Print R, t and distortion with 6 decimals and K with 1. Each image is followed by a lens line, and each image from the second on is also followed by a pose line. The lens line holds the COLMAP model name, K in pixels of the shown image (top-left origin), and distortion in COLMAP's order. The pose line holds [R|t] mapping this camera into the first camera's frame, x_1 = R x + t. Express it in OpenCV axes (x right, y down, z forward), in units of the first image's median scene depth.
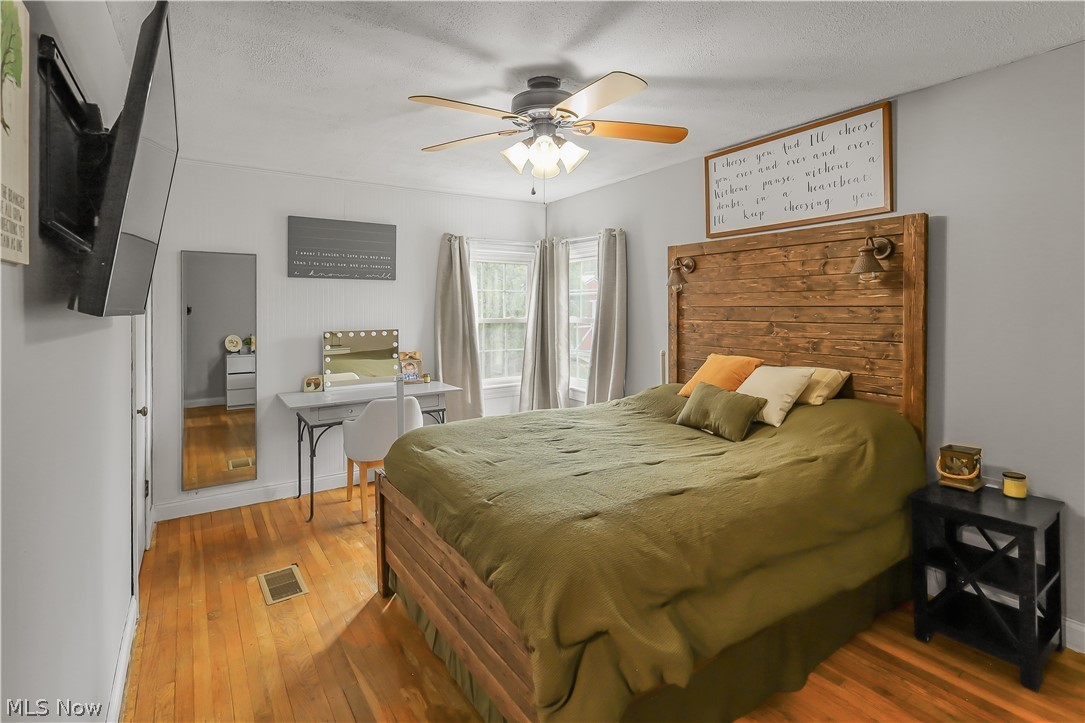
lens RADIAL K [[522.6, 0, 542.1], [0, 522.6, 318.3], [0, 0, 1]] dist [0.002782, 0.001417]
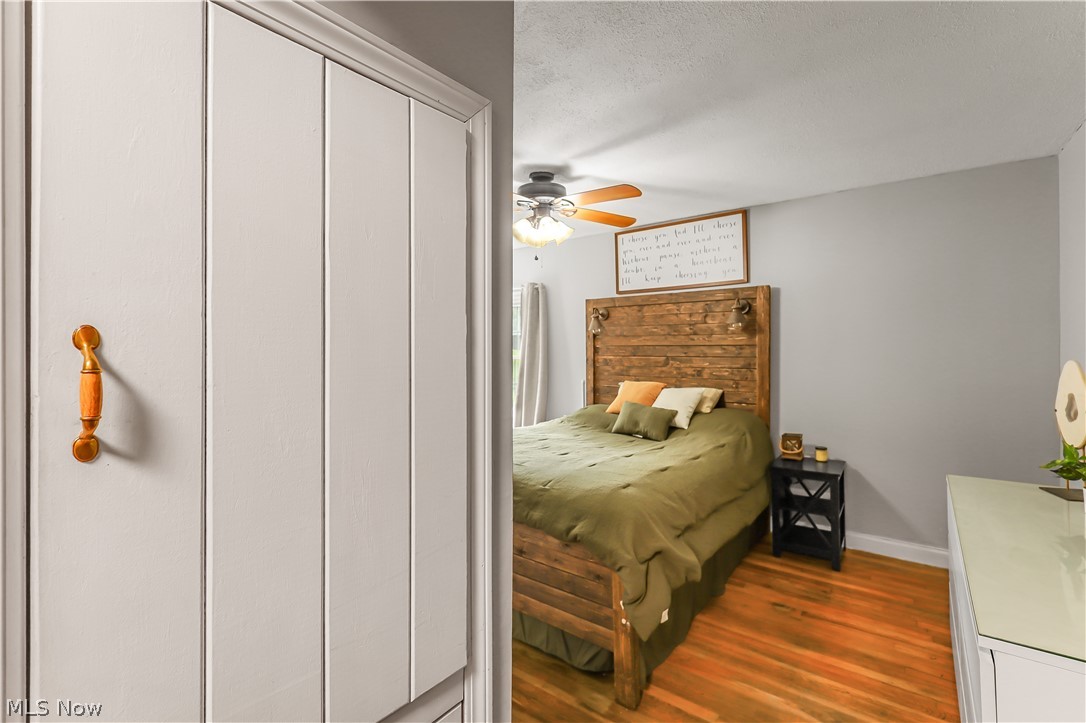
lens RADIAL K [[482.7, 0, 539.7], [0, 482.7, 355.0], [0, 0, 1]] dist [0.000422, 0.000236]
pose [[0.950115, -0.006899, 0.311822, -0.323803], [0.008389, 0.999959, -0.003436, 0.004567], [-0.311786, 0.005881, 0.950134, -0.130292]]
